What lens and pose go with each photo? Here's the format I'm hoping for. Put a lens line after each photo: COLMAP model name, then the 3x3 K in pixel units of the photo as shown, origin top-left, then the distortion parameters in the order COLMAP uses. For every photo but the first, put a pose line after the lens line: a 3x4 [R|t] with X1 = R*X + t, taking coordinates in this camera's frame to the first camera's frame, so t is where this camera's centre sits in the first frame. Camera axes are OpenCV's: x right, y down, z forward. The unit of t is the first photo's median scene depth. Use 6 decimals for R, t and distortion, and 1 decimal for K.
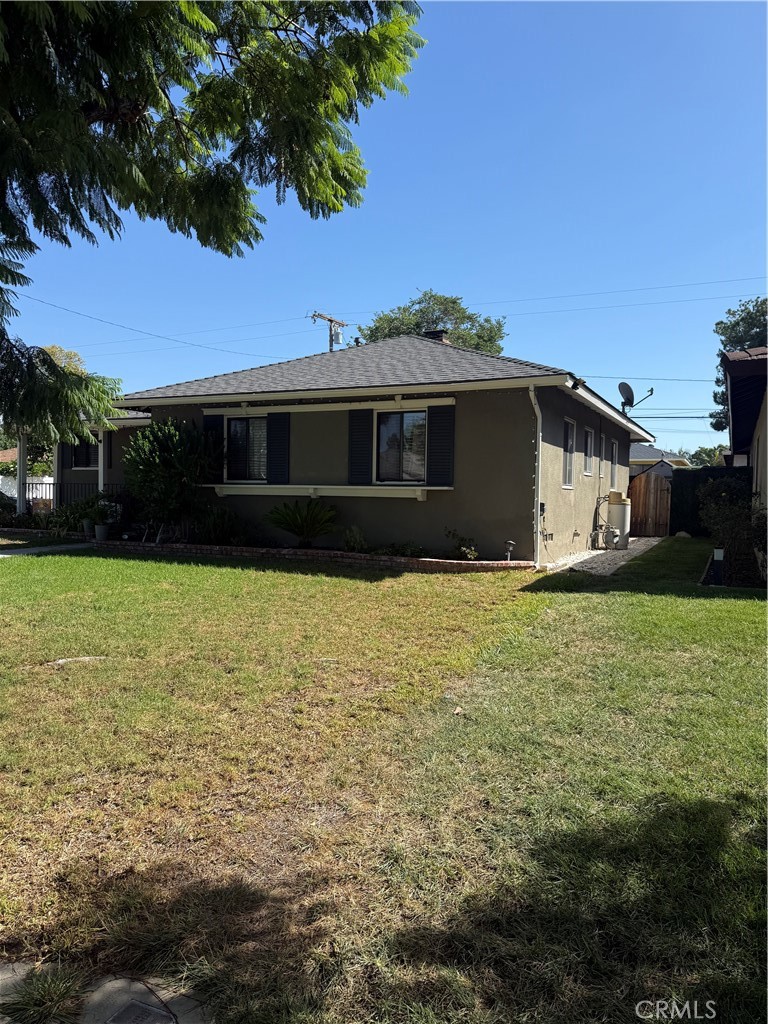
lens RADIAL K [[713.4, 0, 384.0], [0, 713.4, 512.0], [0, 0, 1]] dist [0.146502, -0.250824]
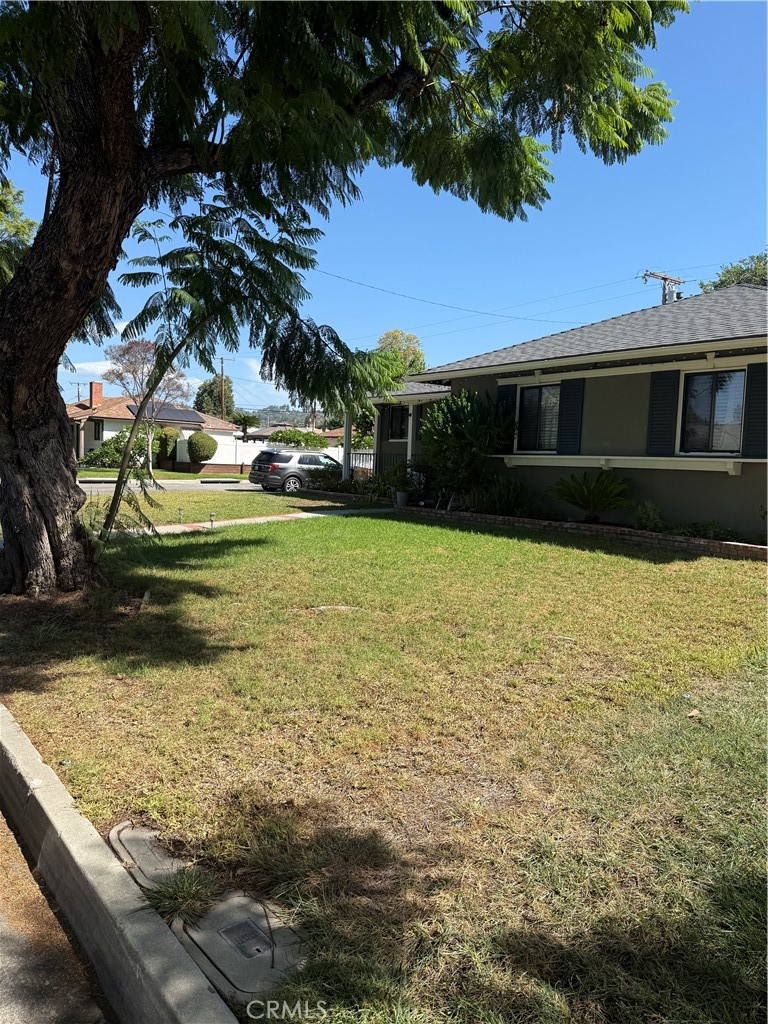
lens RADIAL K [[713.4, 0, 384.0], [0, 713.4, 512.0], [0, 0, 1]] dist [0.146502, -0.250824]
pose [[0.900585, 0.045721, -0.432269, 0.091065], [-0.030654, 0.998657, 0.041764, 0.008290], [0.433598, -0.024361, 0.900777, 0.047778]]
